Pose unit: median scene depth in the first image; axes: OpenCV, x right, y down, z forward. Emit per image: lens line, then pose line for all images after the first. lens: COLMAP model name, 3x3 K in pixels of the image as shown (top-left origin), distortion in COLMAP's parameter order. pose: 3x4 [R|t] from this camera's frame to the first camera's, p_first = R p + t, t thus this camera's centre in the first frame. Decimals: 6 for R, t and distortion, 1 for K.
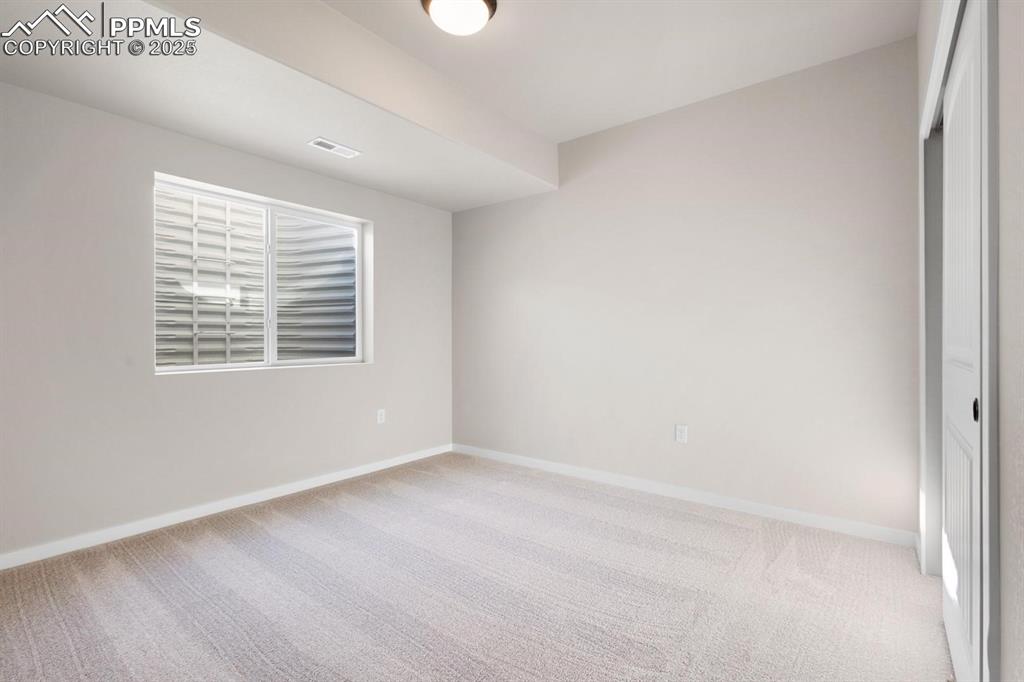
lens RADIAL K [[473.4, 0, 512.6], [0, 473.4, 336.7], [0, 0, 1]] dist [0.005476, -0.000463]
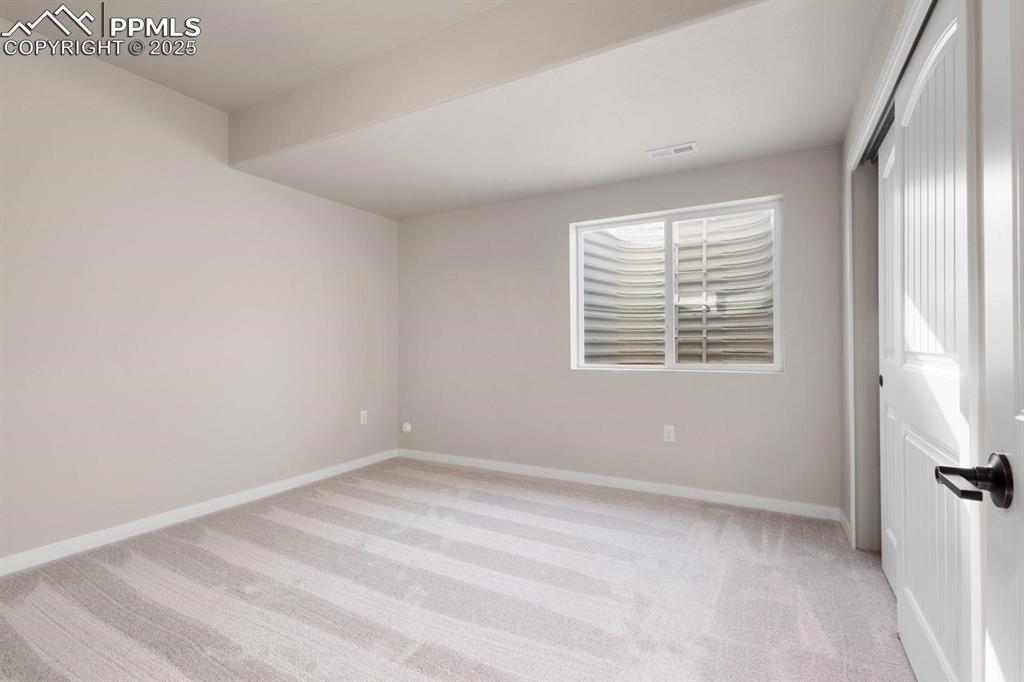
lens RADIAL K [[473.4, 0, 512.6], [0, 473.4, 336.7], [0, 0, 1]] dist [0.005476, -0.000463]
pose [[0.147386, -0.010052, -0.989028, 0.392964], [0.010801, 0.999905, -0.008553, -0.005237], [0.989020, -0.009422, 0.147481, 0.414013]]
